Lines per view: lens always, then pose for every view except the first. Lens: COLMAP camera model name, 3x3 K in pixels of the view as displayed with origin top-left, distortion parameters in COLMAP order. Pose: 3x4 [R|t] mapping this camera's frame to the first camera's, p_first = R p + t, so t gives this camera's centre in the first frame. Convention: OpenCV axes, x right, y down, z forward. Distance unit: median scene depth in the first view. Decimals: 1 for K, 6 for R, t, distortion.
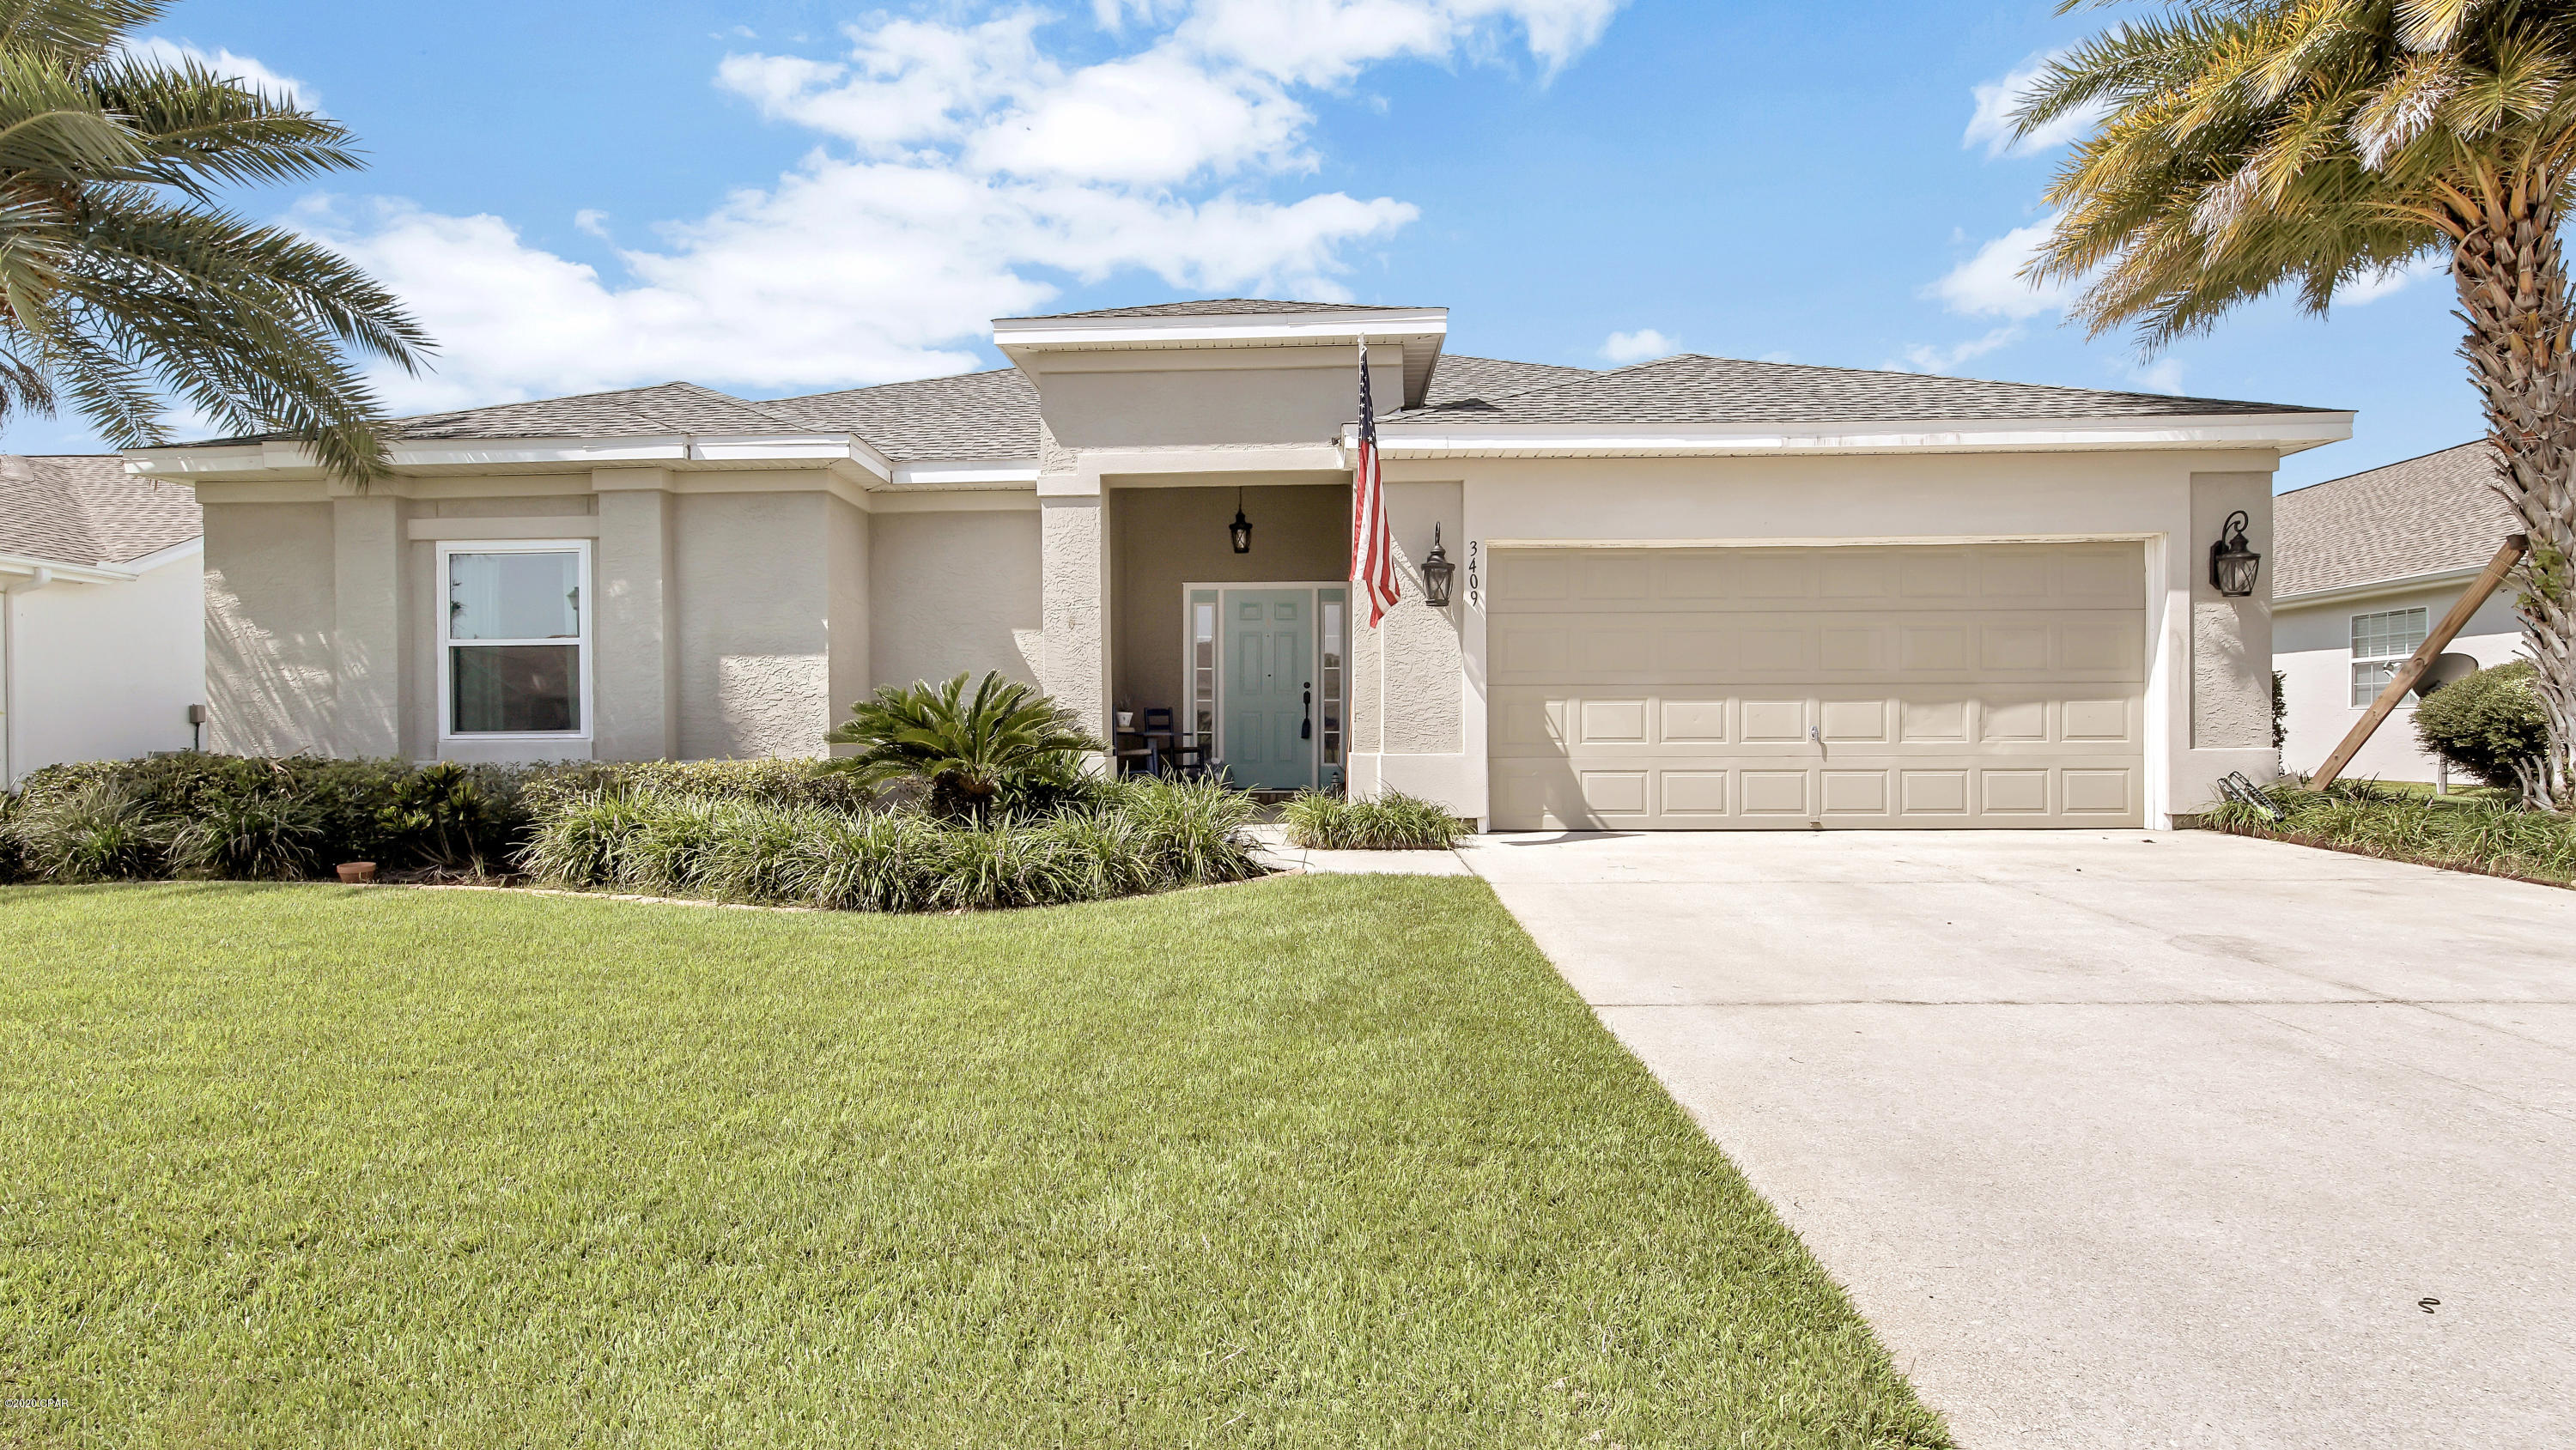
lens RADIAL K [[1140.7, 0, 1295.5], [0, 1140.7, 739.0], [0, 0, 1]] dist [-0.013427, -0.000075]
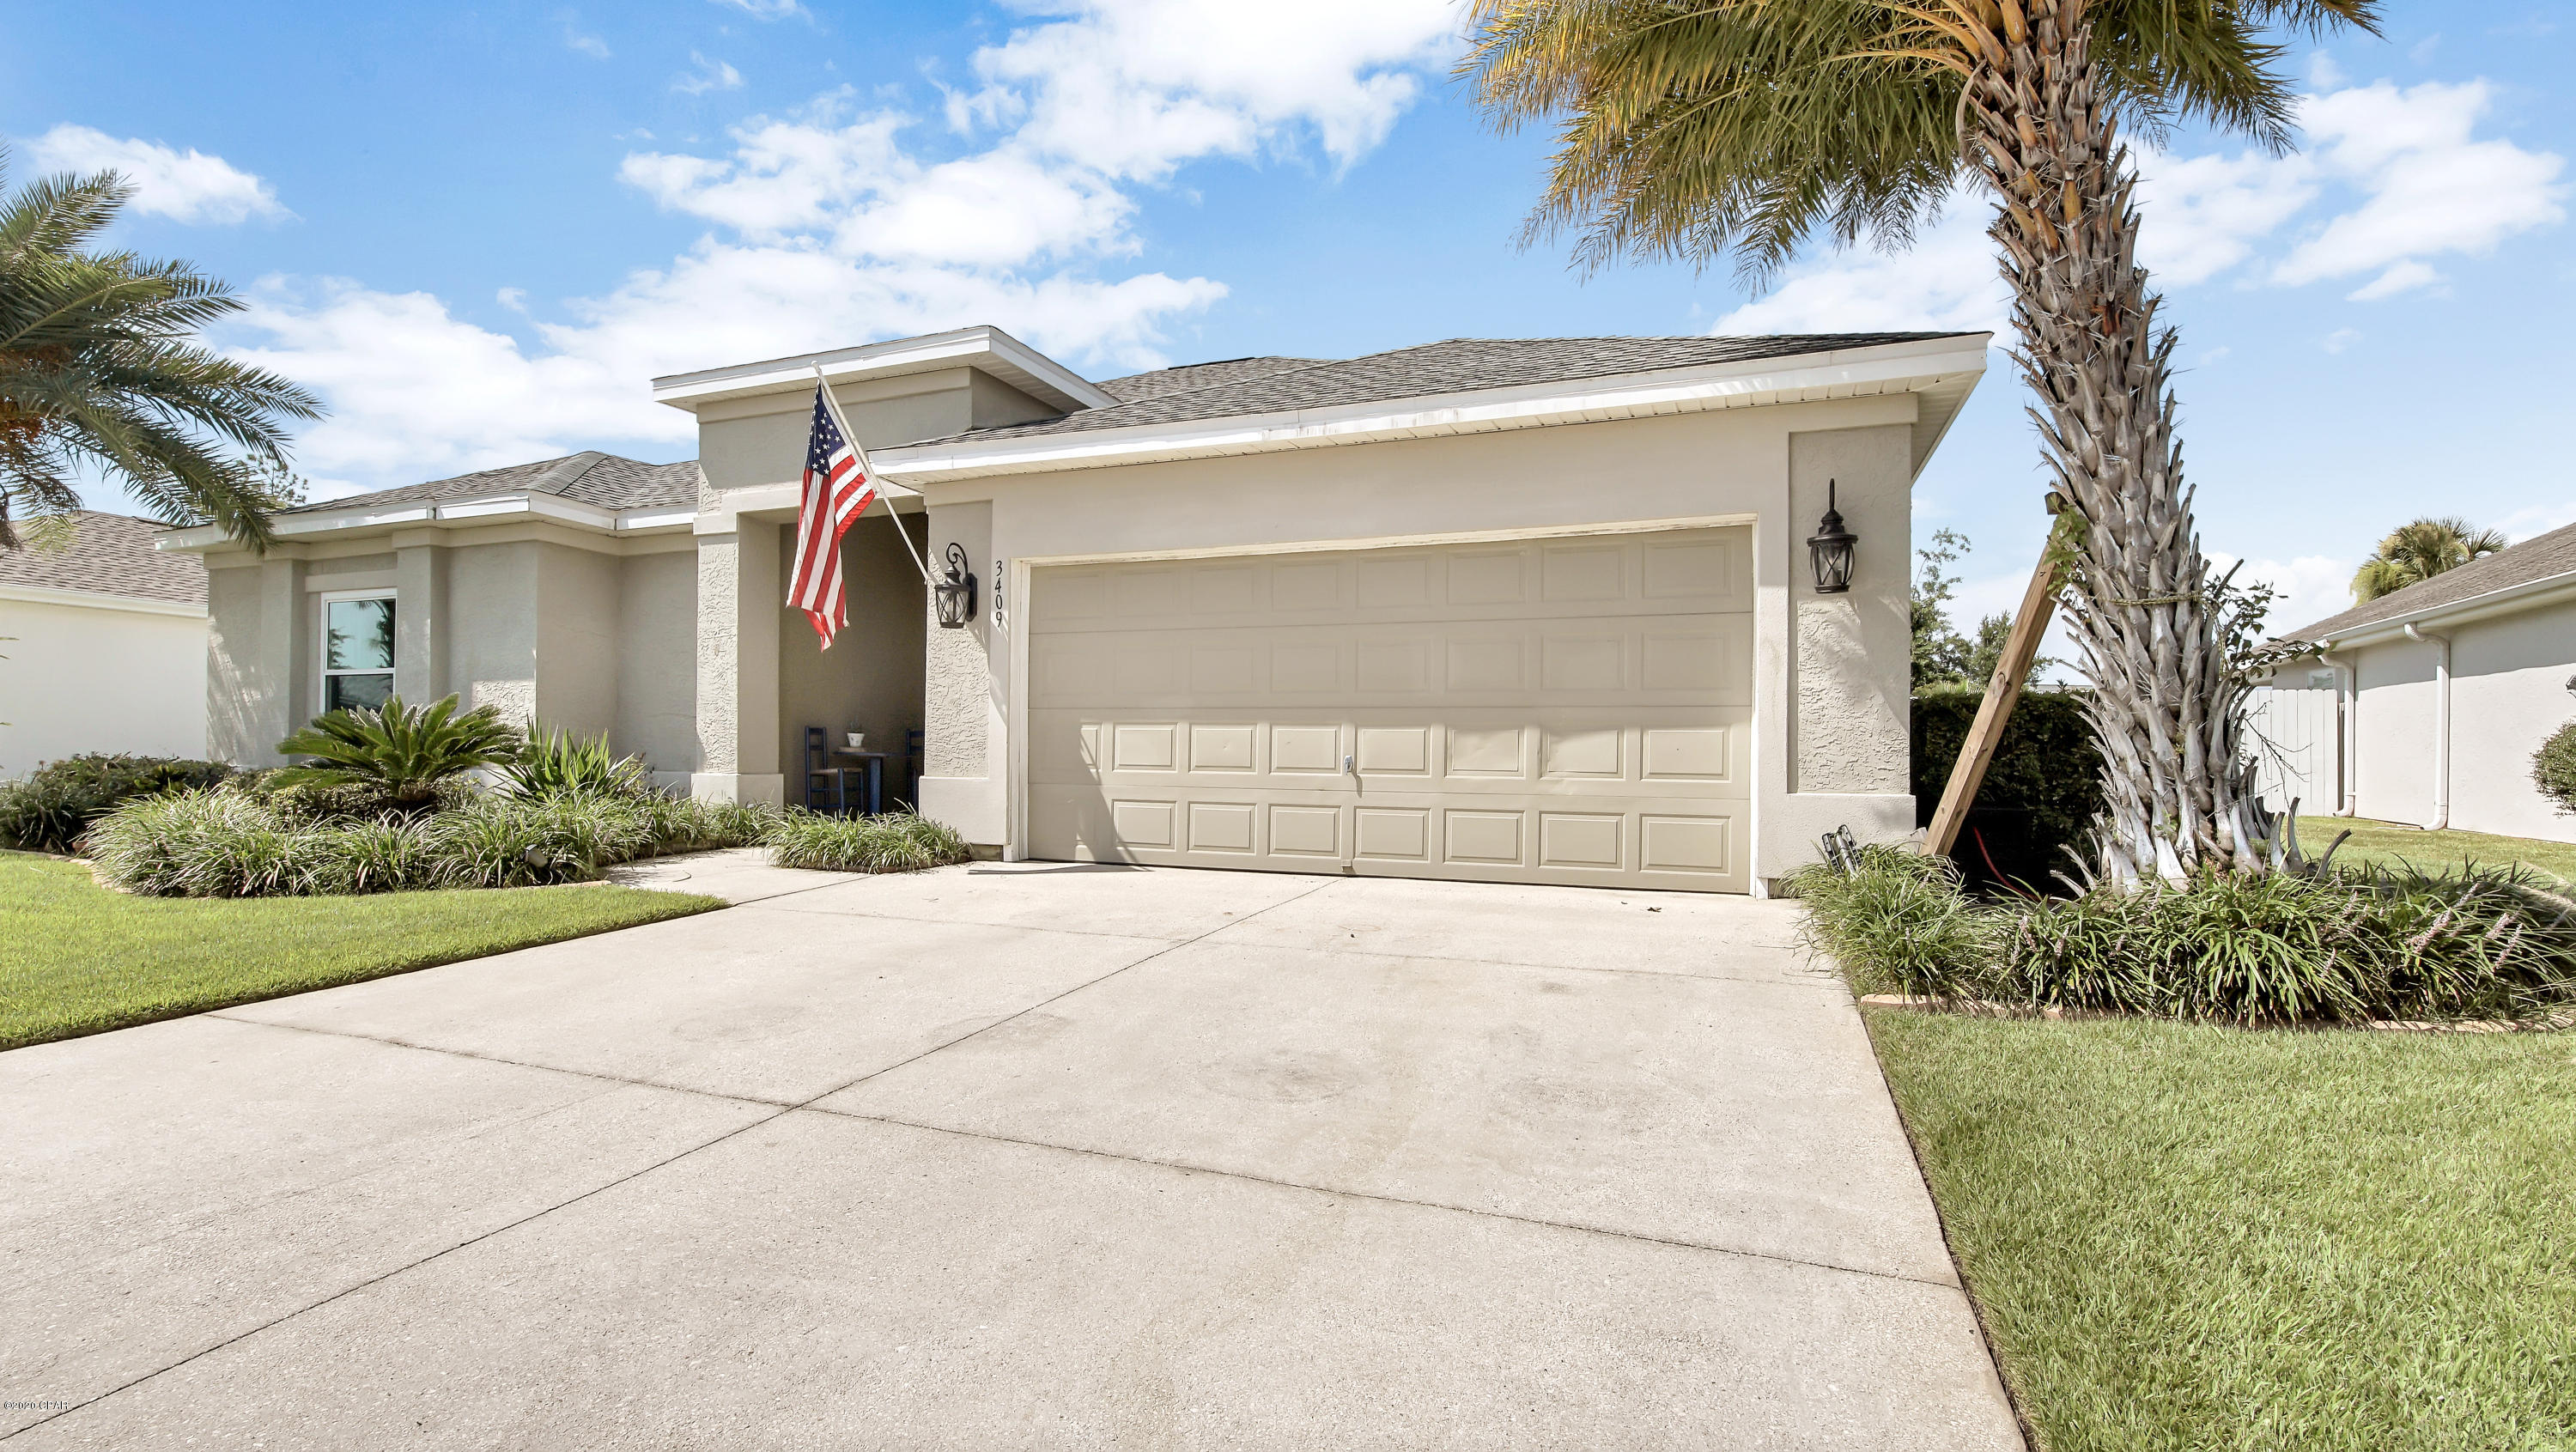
lens RADIAL K [[1170.7, 0, 1288.0], [0, 1170.7, 726.0], [0, 0, 1]] dist [-0.013102, 0.000352]
pose [[0.943395, 0.007350, -0.331590, 0.709802], [-0.019861, 0.999212, -0.034358, -0.002341], [0.331076, 0.038999, 0.942798, 0.139854]]
